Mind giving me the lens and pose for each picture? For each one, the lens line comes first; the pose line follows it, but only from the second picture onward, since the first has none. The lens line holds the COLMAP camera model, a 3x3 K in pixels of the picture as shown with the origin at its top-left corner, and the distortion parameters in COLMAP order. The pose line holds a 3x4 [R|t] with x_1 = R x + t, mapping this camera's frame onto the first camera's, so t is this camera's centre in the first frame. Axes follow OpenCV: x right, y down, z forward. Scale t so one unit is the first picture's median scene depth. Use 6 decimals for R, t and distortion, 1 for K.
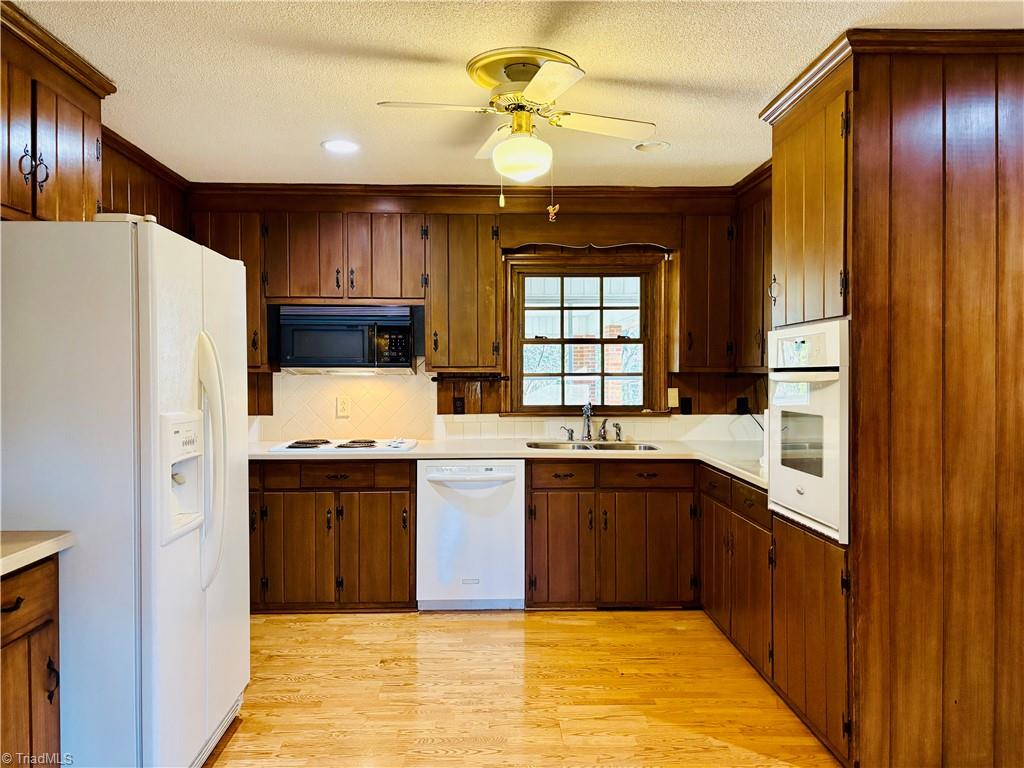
lens RADIAL K [[772.6, 0, 515.2], [0, 772.6, 383.5], [0, 0, 1]] dist [0.034198, -0.021745]
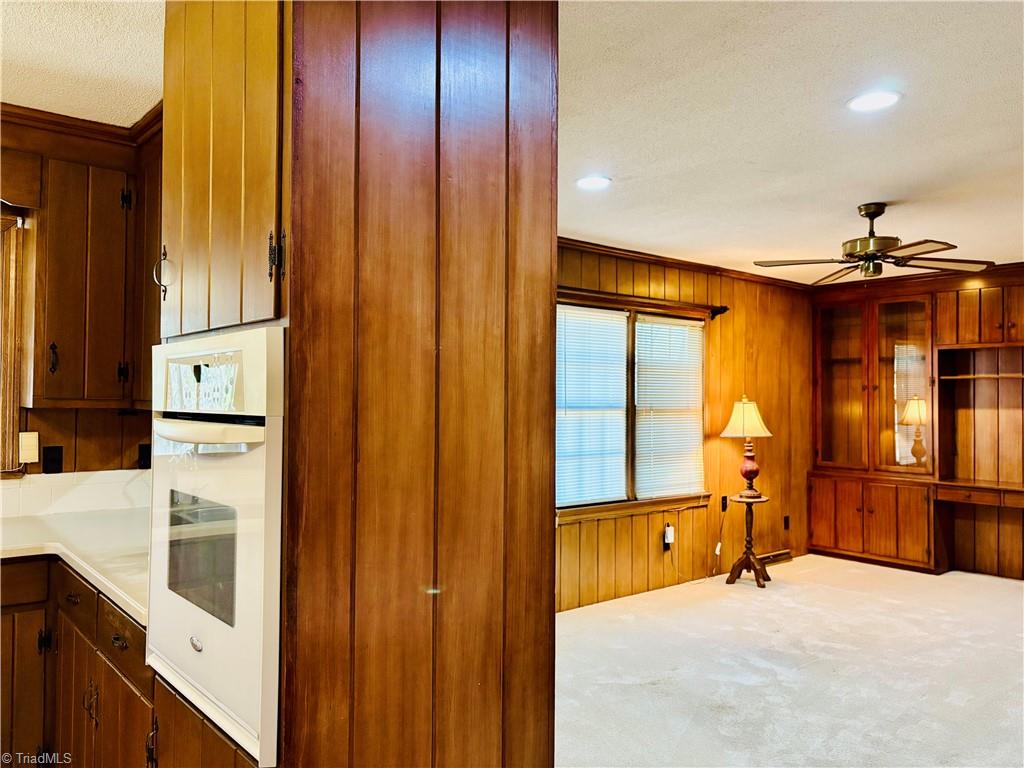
lens RADIAL K [[772.6, 0, 514.6], [0, 772.6, 383.3], [0, 0, 1]] dist [0.034198, -0.021745]
pose [[0.782175, 0.022056, 0.622669, 0.179486], [-0.002850, 0.999489, -0.031824, -0.022367], [-0.623053, 0.023118, 0.781838, 0.393794]]
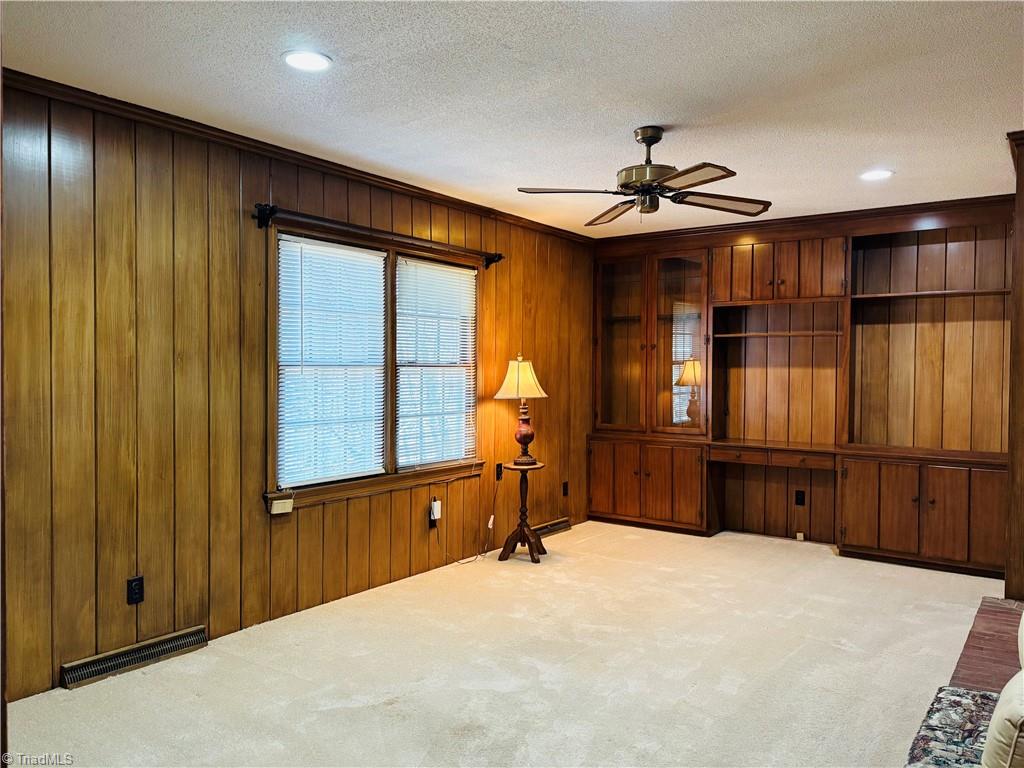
lens RADIAL K [[772.6, 0, 506.0], [0, 772.6, 383.8], [0, 0, 1]] dist [0.034198, -0.021745]
pose [[0.611488, -0.009251, 0.791200, 0.259465], [0.001983, 0.999946, 0.010159, -0.016319], [-0.791251, -0.004643, 0.611473, 0.429540]]
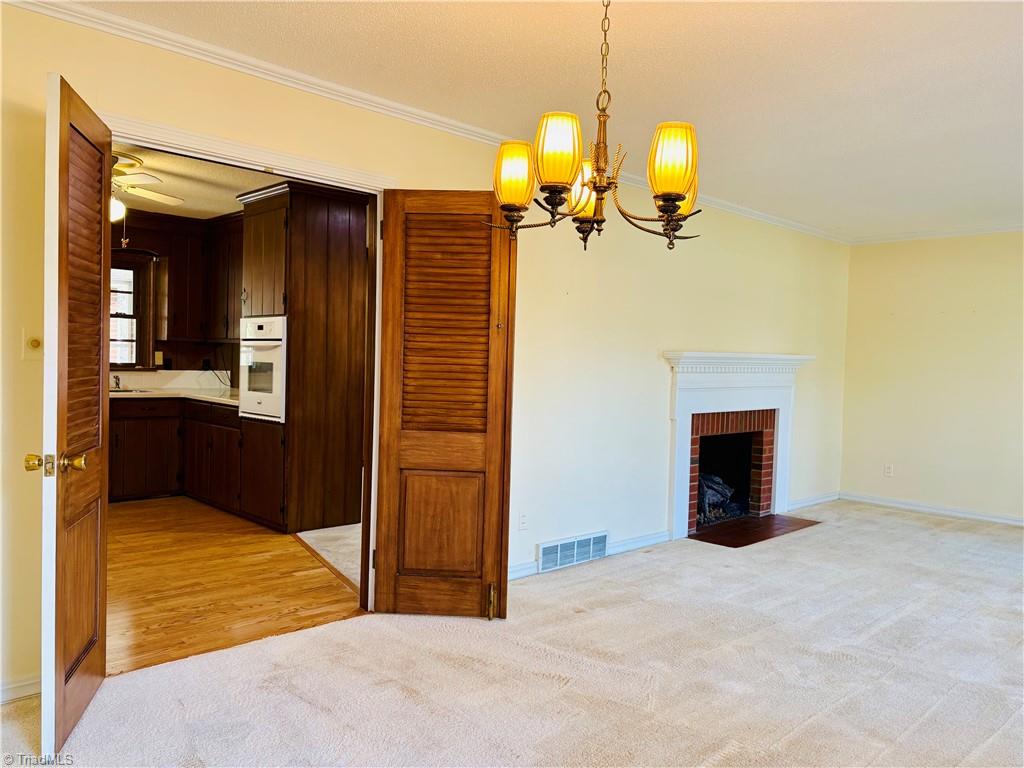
lens RADIAL K [[772.6, 0, 514.1], [0, 772.6, 382.2], [0, 0, 1]] dist [0.034198, -0.021745]
pose [[0.744357, 0.002783, 0.667776, -0.406833], [-0.020149, 0.999630, 0.018293, 0.035758], [-0.667478, -0.027072, 0.744138, -0.774997]]
